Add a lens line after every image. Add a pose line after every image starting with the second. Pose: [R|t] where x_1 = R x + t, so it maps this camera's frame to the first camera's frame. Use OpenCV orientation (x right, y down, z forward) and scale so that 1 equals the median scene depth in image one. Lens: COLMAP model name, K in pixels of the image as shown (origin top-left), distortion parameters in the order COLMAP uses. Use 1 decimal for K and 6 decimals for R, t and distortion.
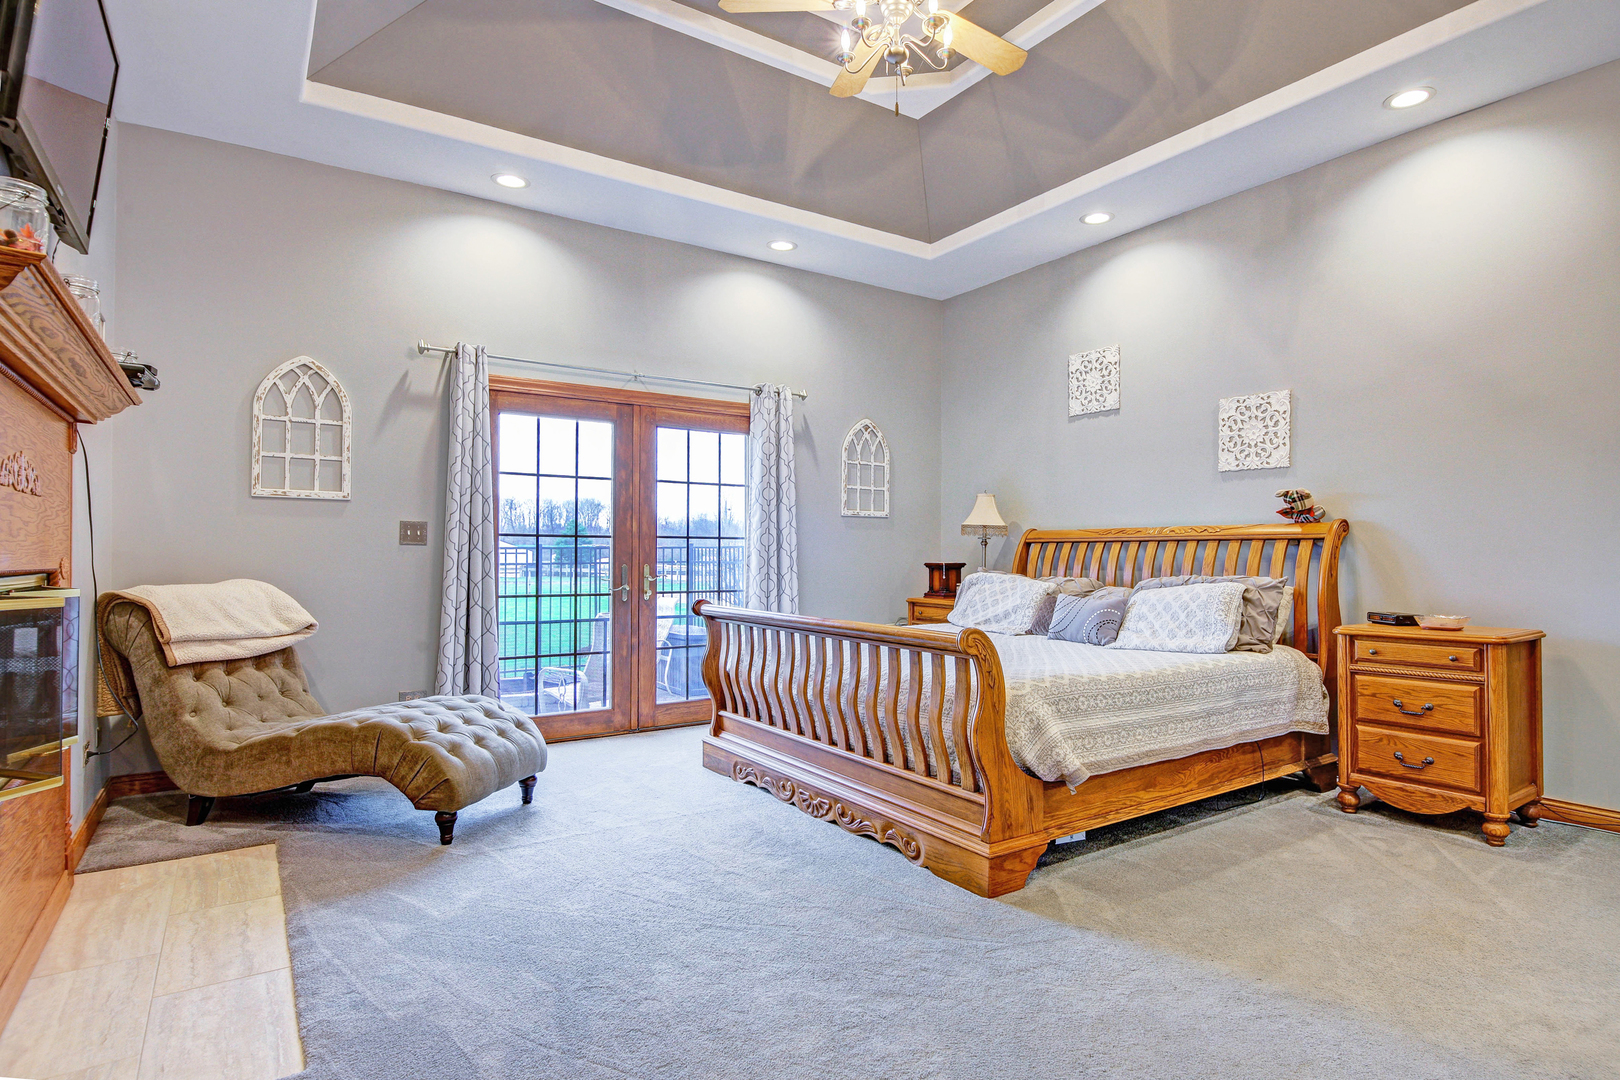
lens RADIAL K [[884.5, 0, 818.5], [0, 884.5, 536.7], [0, 0, 1]] dist [-0.004435, -0.000513]
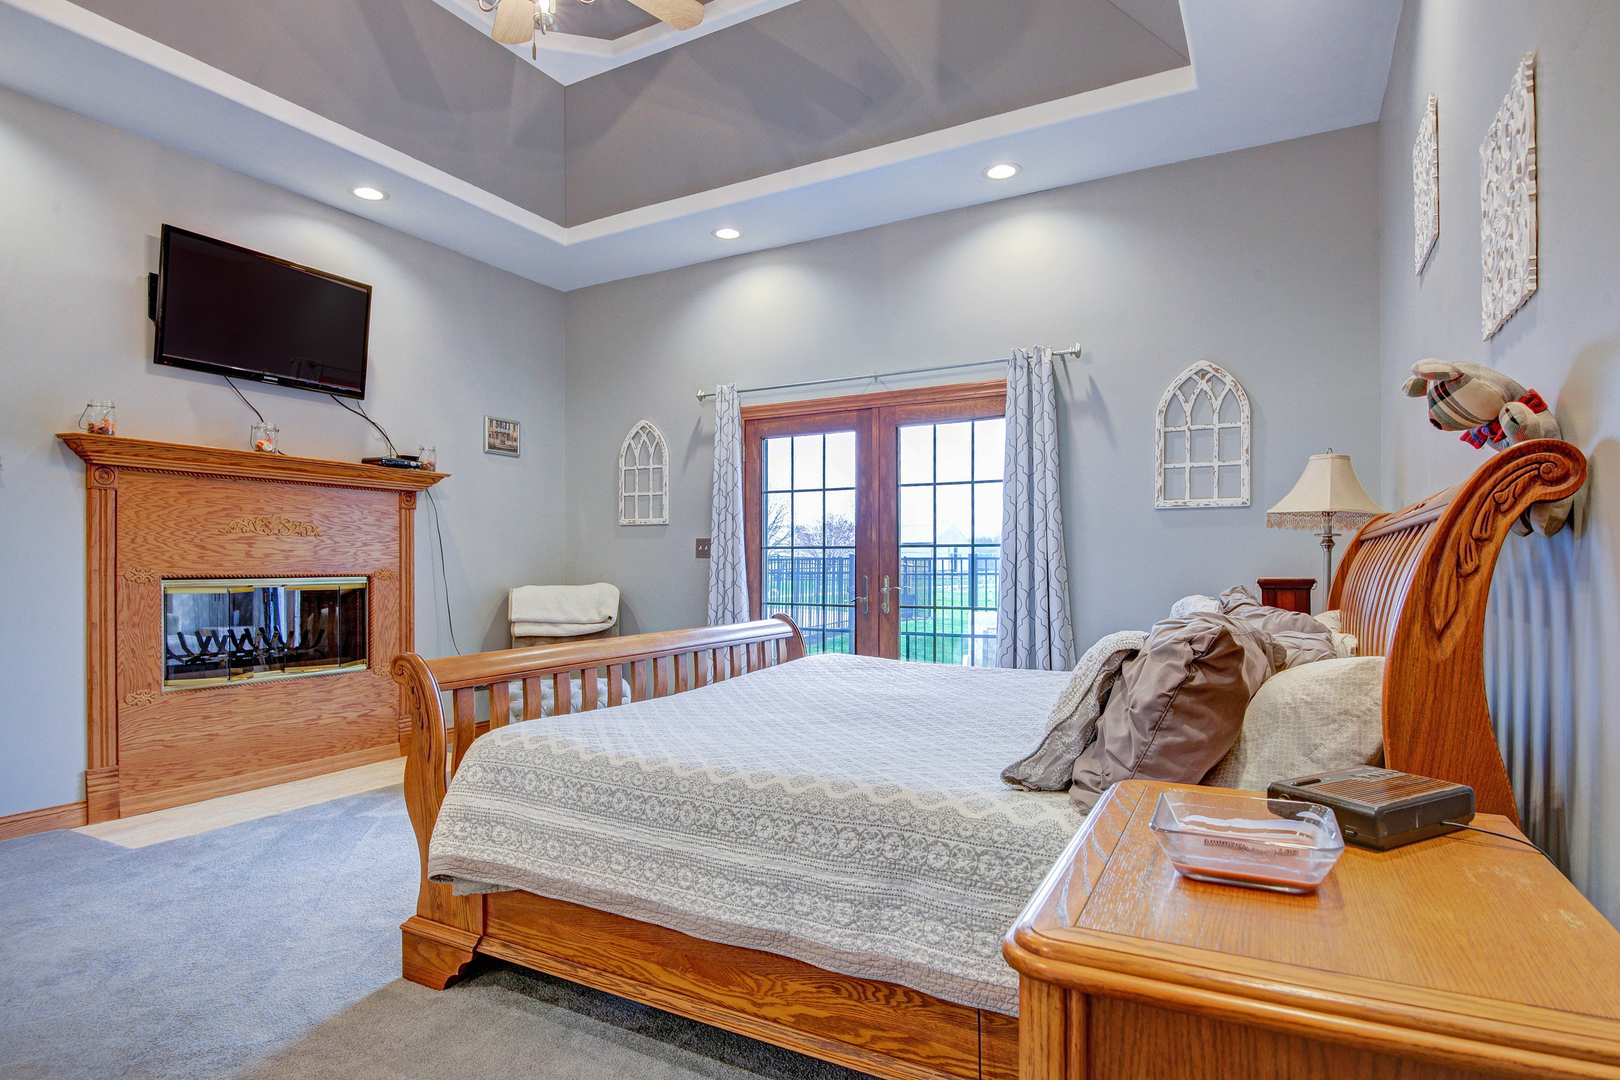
lens RADIAL K [[847.9, 0, 798.4], [0, 847.9, 564.2], [0, 0, 1]] dist [-0.000135, -0.001121]
pose [[0.448885, 0.000256, -0.893590, 0.571872], [0.023977, 0.999636, 0.012331, 0.005870], [0.893268, -0.026961, 0.448715, 0.513943]]
